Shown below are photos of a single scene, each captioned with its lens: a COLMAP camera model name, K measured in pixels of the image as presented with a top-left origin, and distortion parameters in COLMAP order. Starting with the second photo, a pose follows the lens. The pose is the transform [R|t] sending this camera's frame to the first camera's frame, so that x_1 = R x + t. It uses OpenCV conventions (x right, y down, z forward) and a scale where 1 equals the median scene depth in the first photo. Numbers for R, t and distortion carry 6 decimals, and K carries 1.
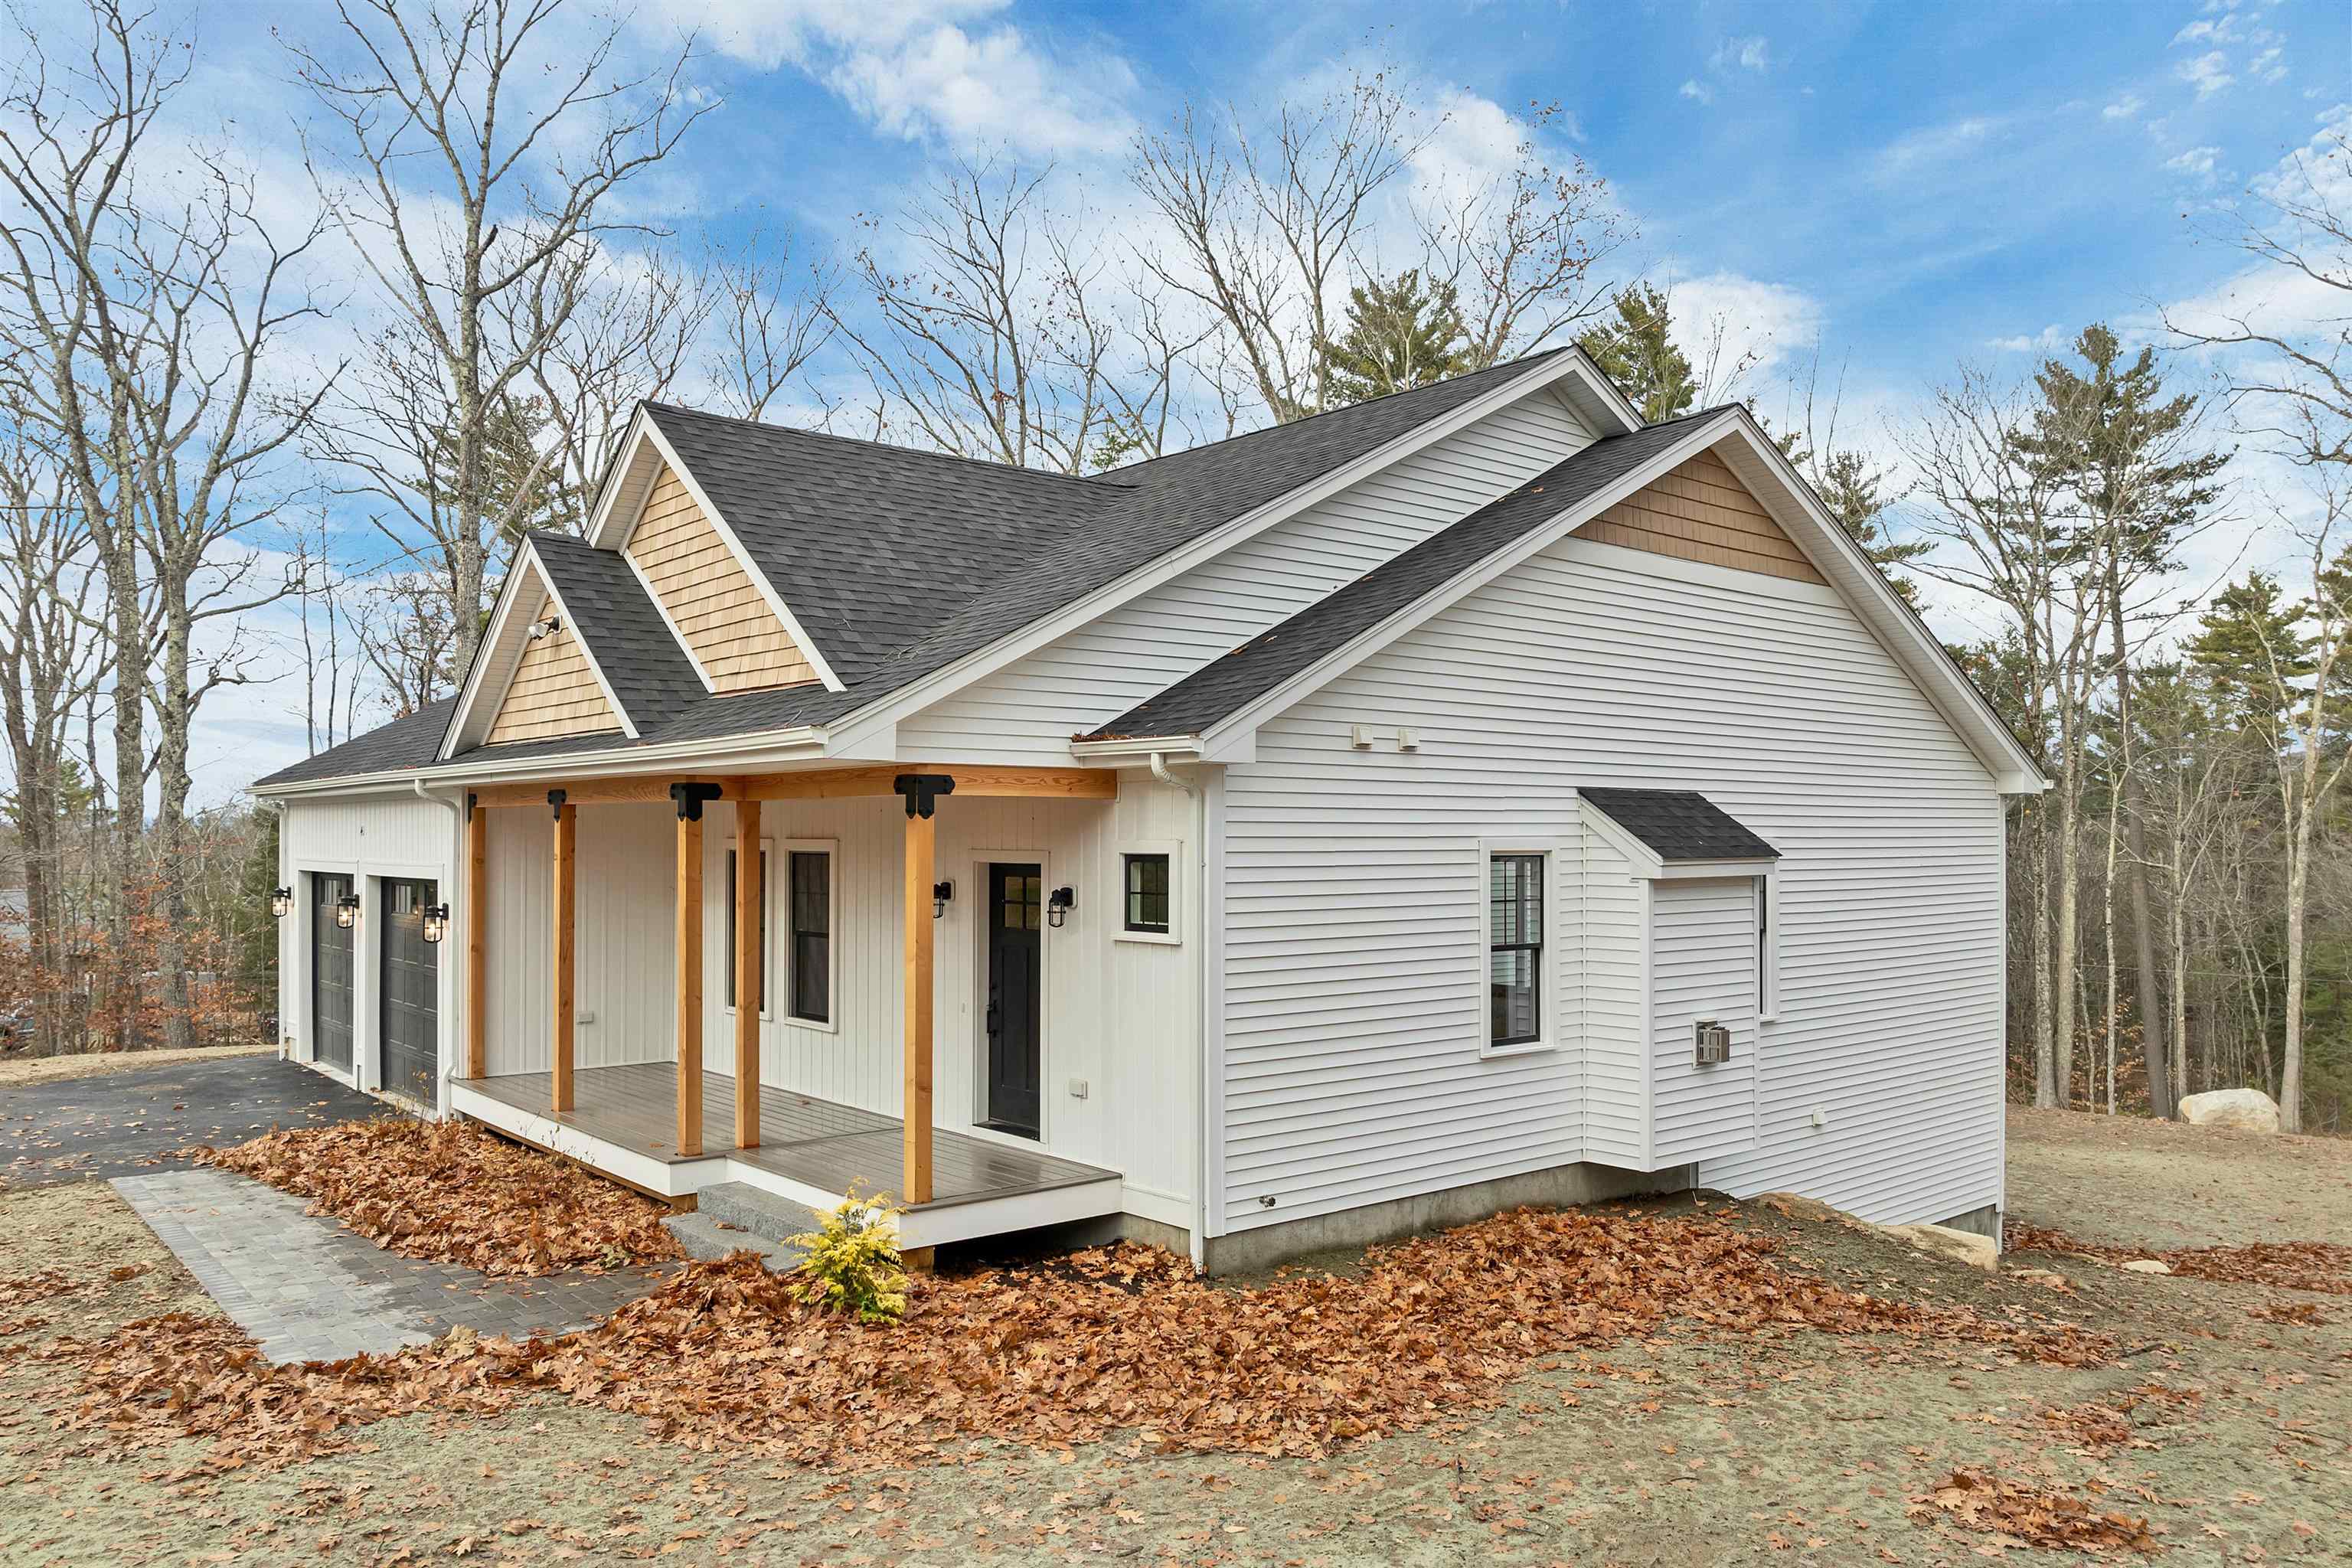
lens RADIAL K [[1677.0, 0, 1183.0], [0, 1677.0, 835.0], [0, 0, 1]] dist [-0.032097, -0.000050]
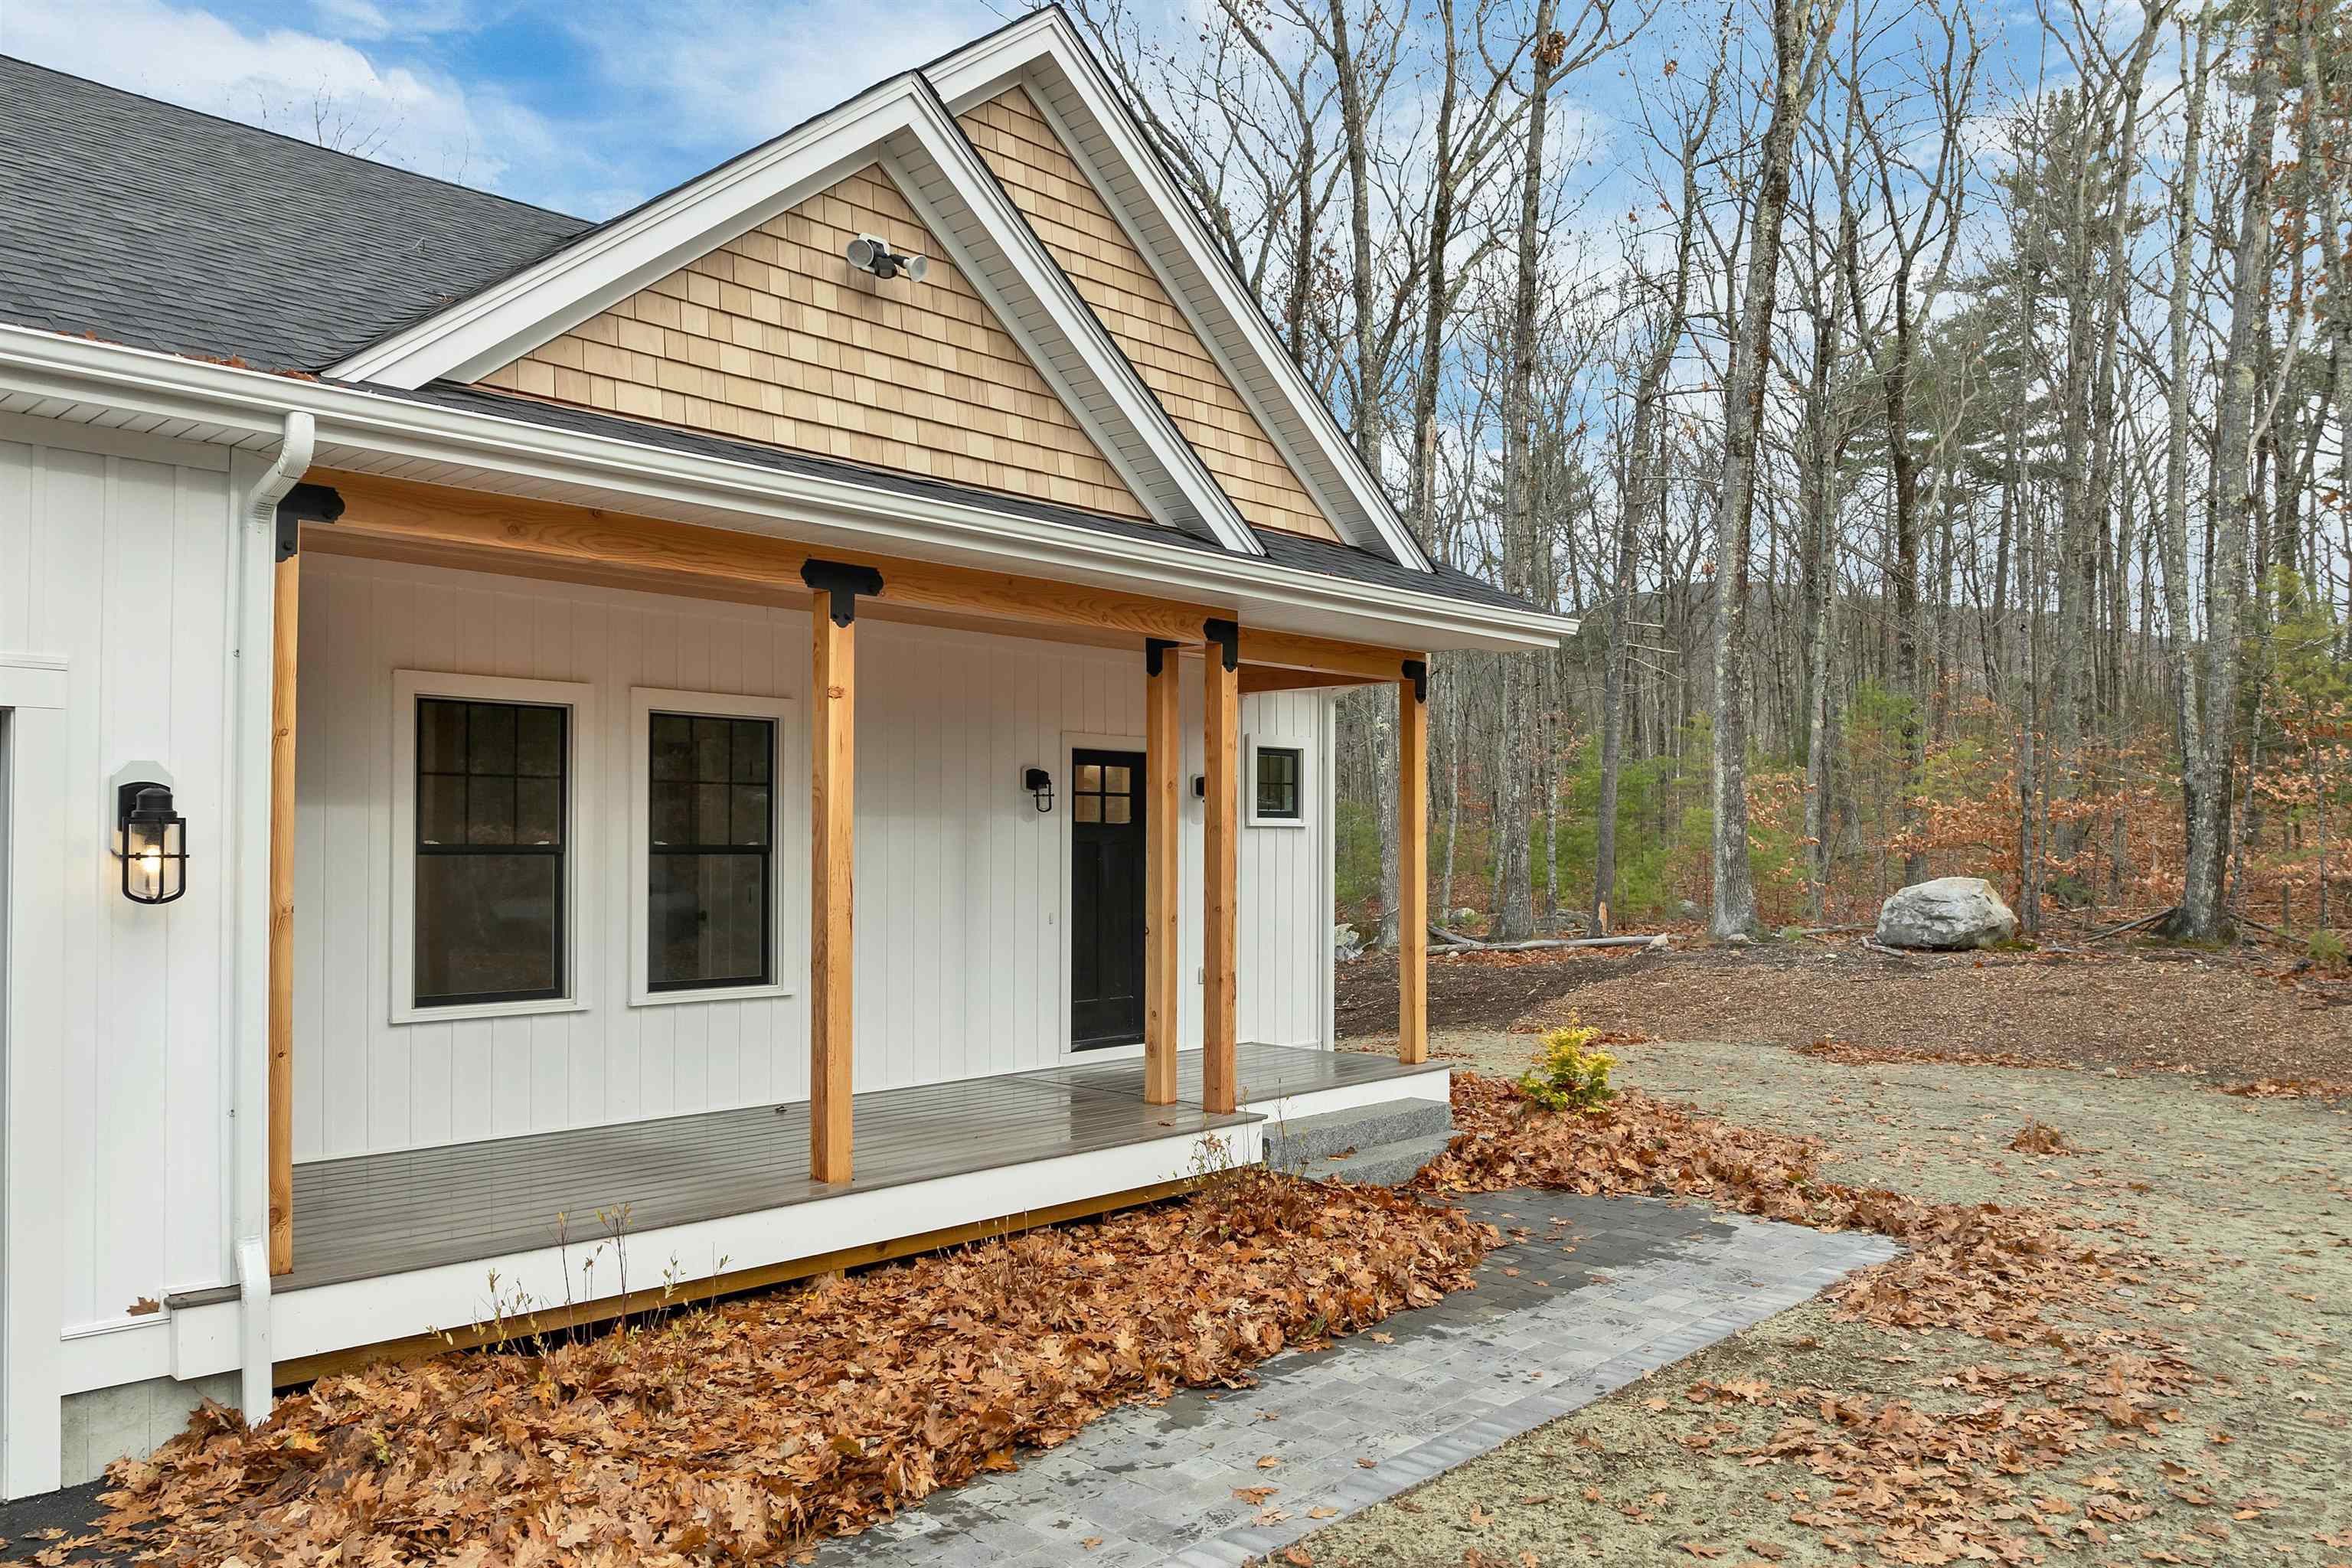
lens RADIAL K [[1677.0, 0, 1183.0], [0, 1677.0, 835.0], [0, 0, 1]] dist [-0.032097, -0.000050]
pose [[-0.114661, -0.003012, 0.993400, -1.069359], [-0.010209, 0.999946, 0.001853, 0.064957], [-0.993352, -0.009929, -0.114686, 1.127128]]
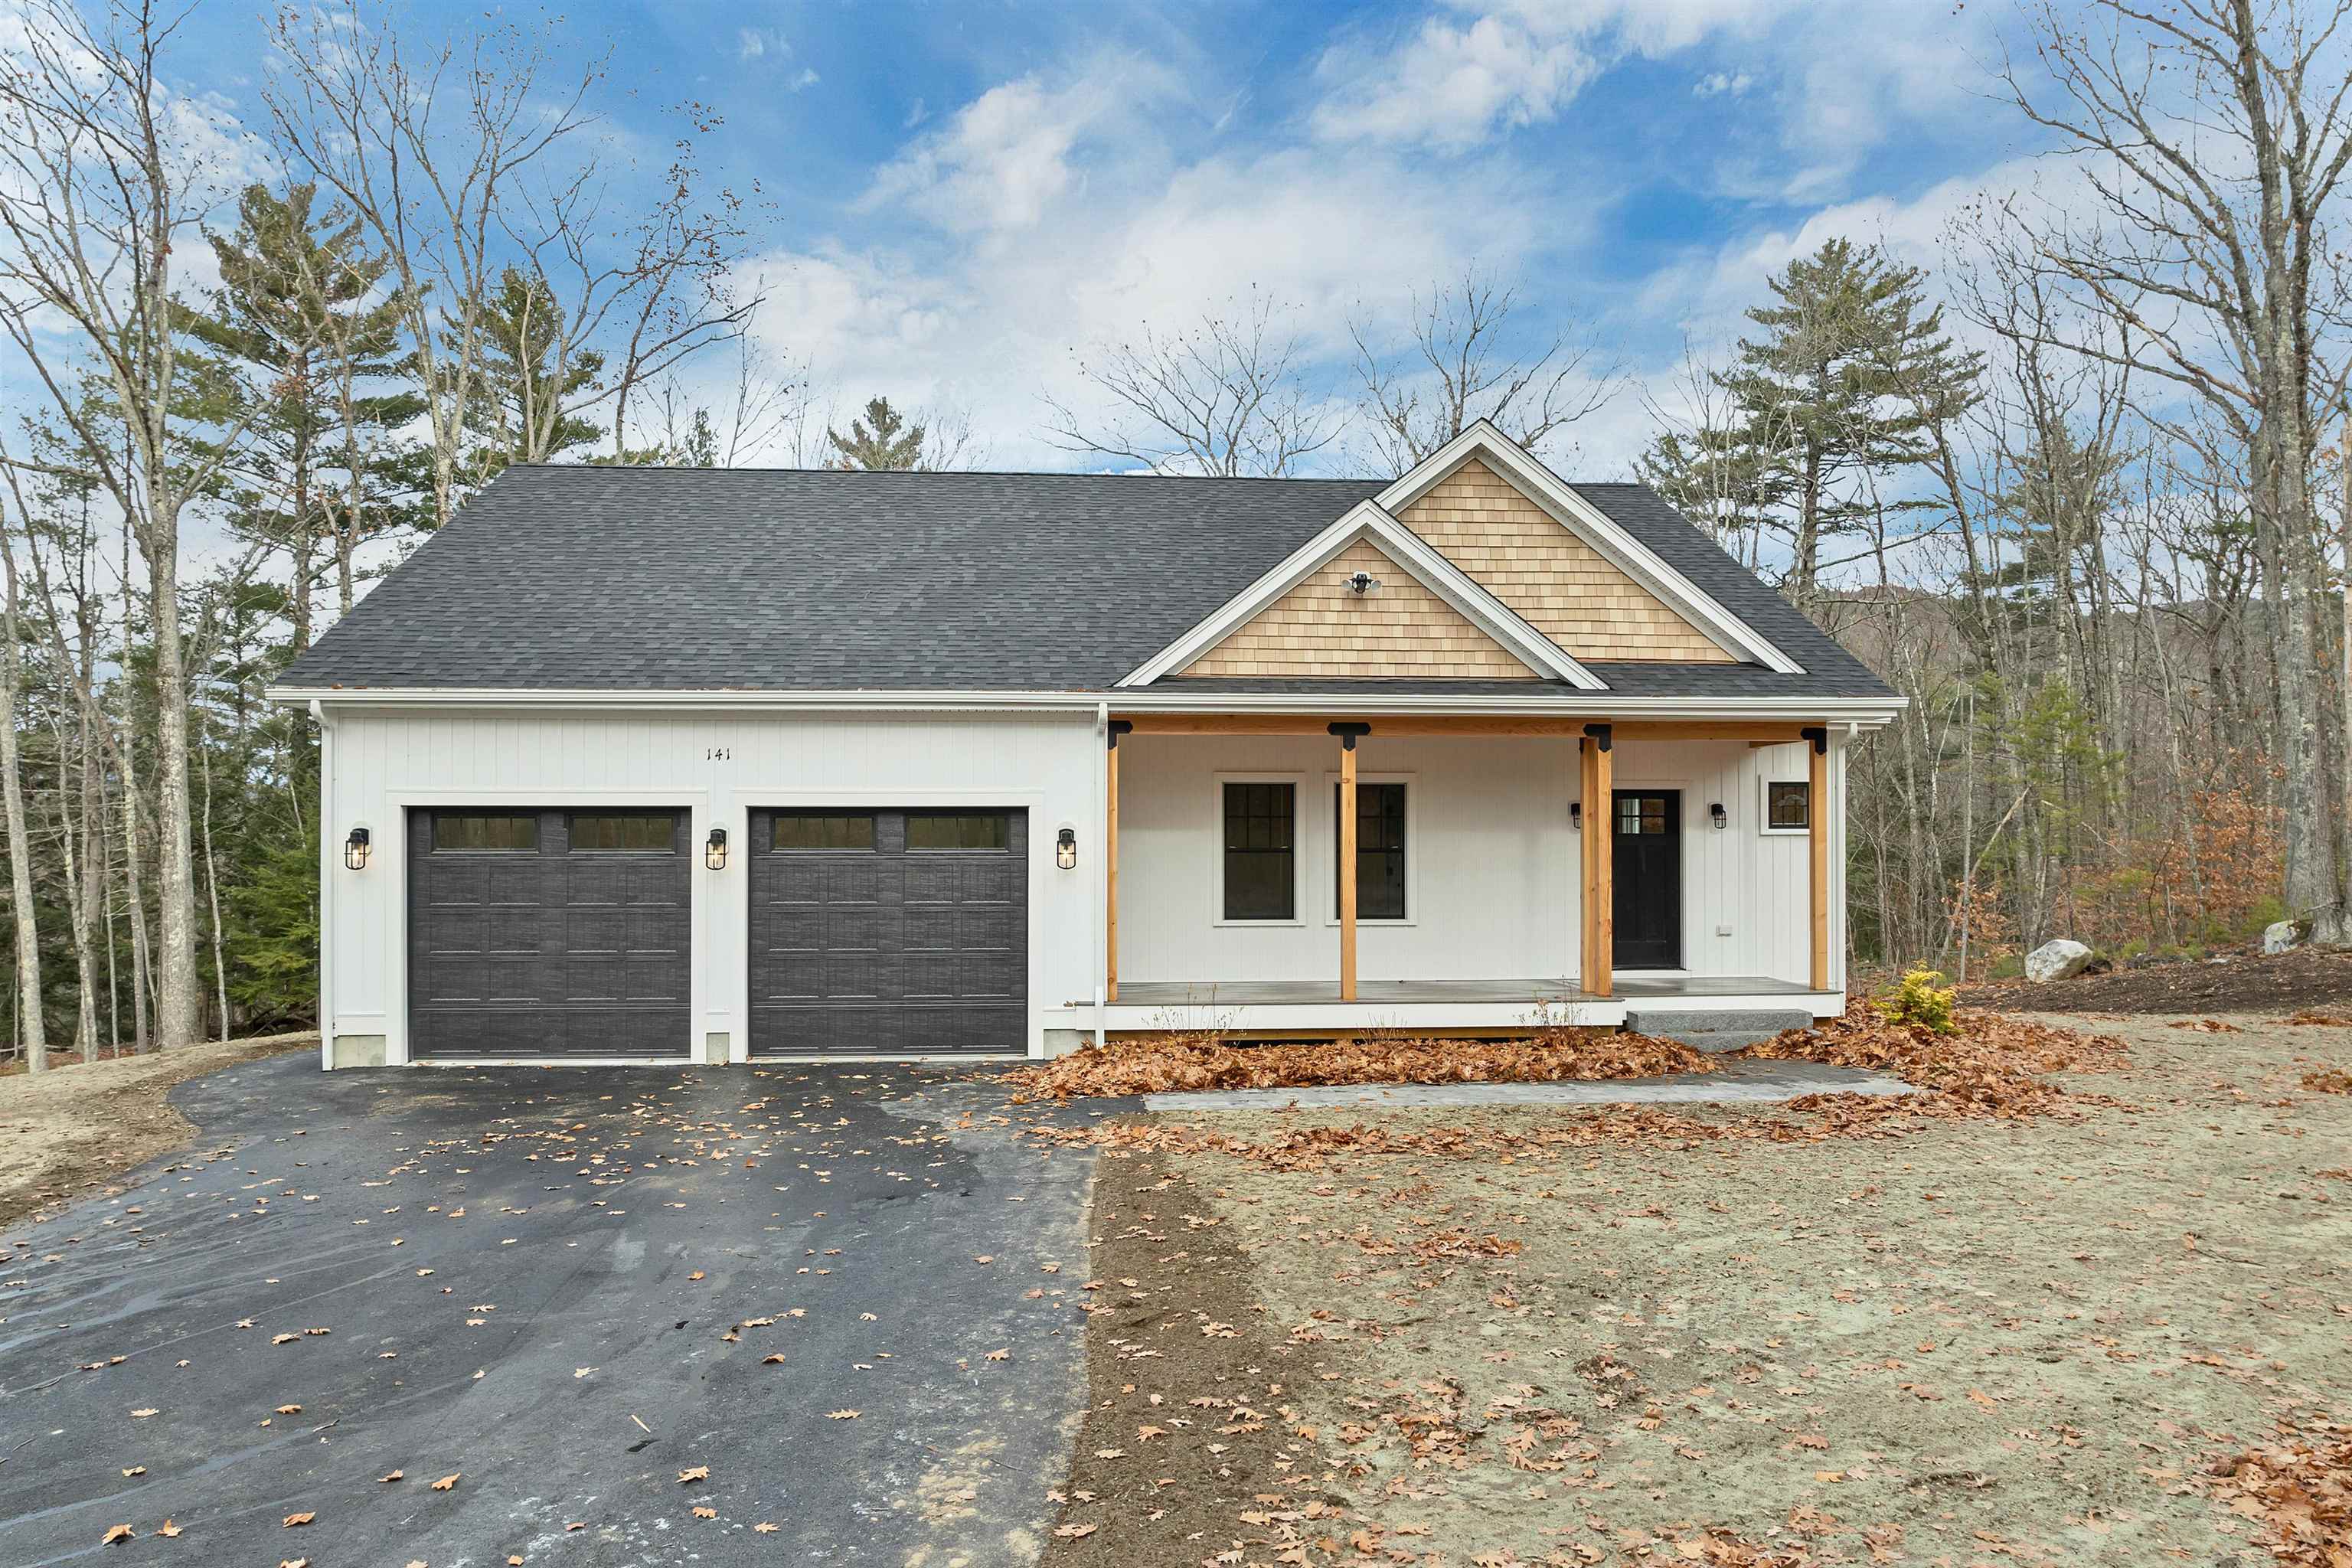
lens RADIAL K [[1677.0, 0, 1183.0], [0, 1677.0, 835.0], [0, 0, 1]] dist [-0.032097, -0.000050]
pose [[0.583981, -0.007815, 0.811730, -1.635641], [-0.001426, 0.999942, 0.010652, 0.045090], [-0.811766, -0.007378, 0.583936, 0.491143]]
